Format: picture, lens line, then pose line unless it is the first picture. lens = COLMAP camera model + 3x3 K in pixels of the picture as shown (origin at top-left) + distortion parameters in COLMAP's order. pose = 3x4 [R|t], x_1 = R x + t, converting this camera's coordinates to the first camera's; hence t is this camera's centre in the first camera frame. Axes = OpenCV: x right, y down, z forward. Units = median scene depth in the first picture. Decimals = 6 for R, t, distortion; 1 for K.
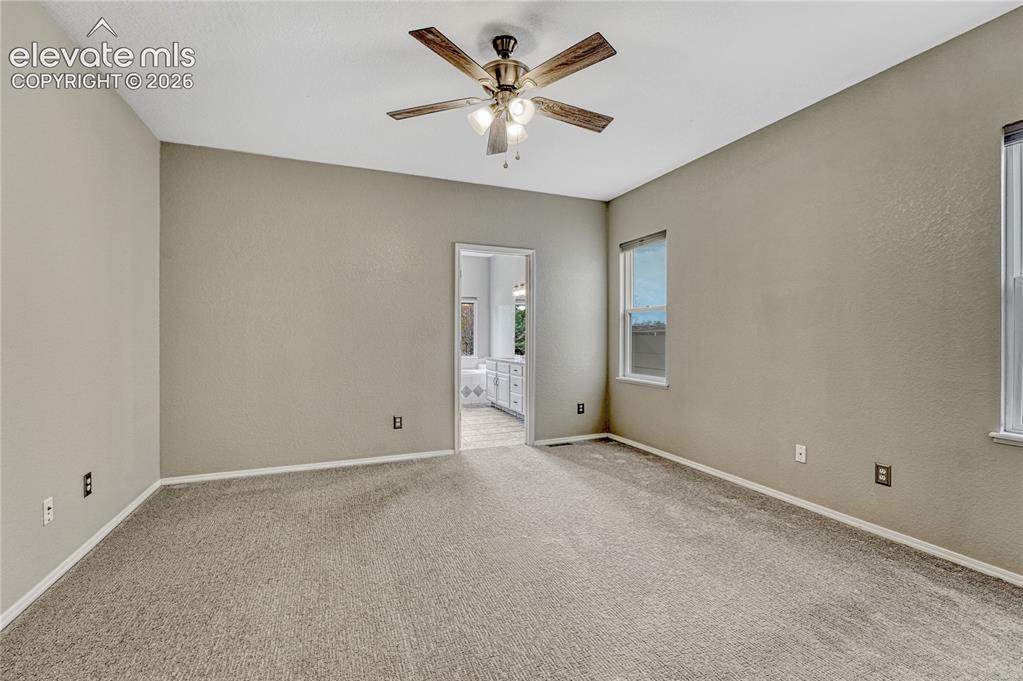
lens RADIAL K [[435.8, 0, 502.7], [0, 435.8, 338.0], [0, 0, 1]] dist [-0.000714, 0.000021]
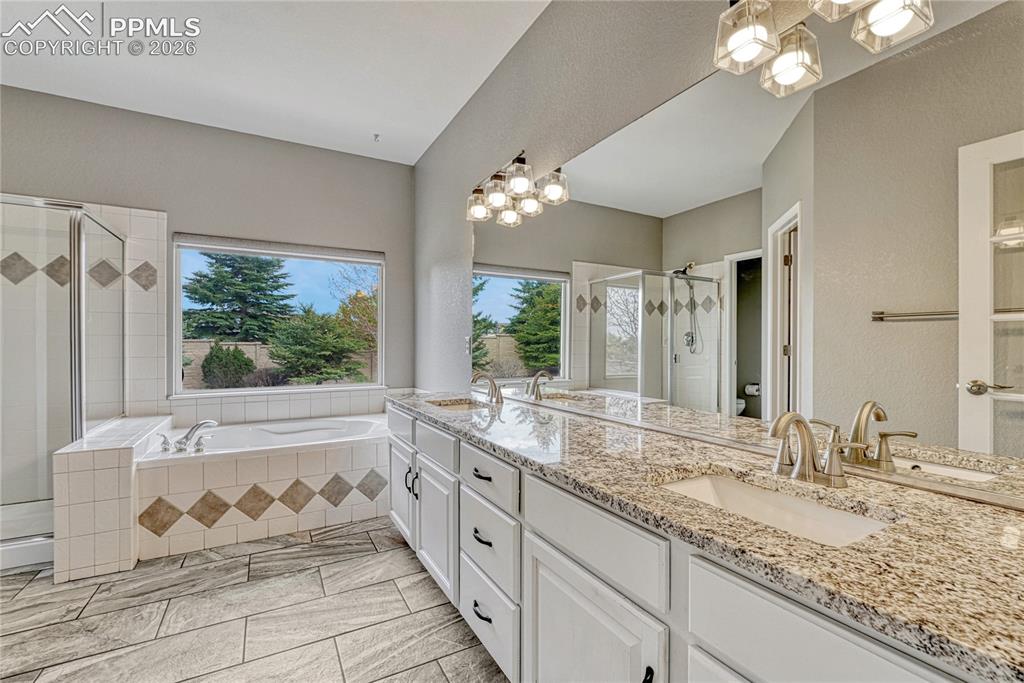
lens RADIAL K [[436.3, 0, 503.2], [0, 436.3, 339.0], [0, 0, 1]] dist [-0.000714, 0.000021]
pose [[0.993099, 0.002248, 0.117260, 0.011364], [-0.000845, 0.999927, -0.012013, 0.002390], [-0.117278, 0.011831, 0.993029, 0.672159]]
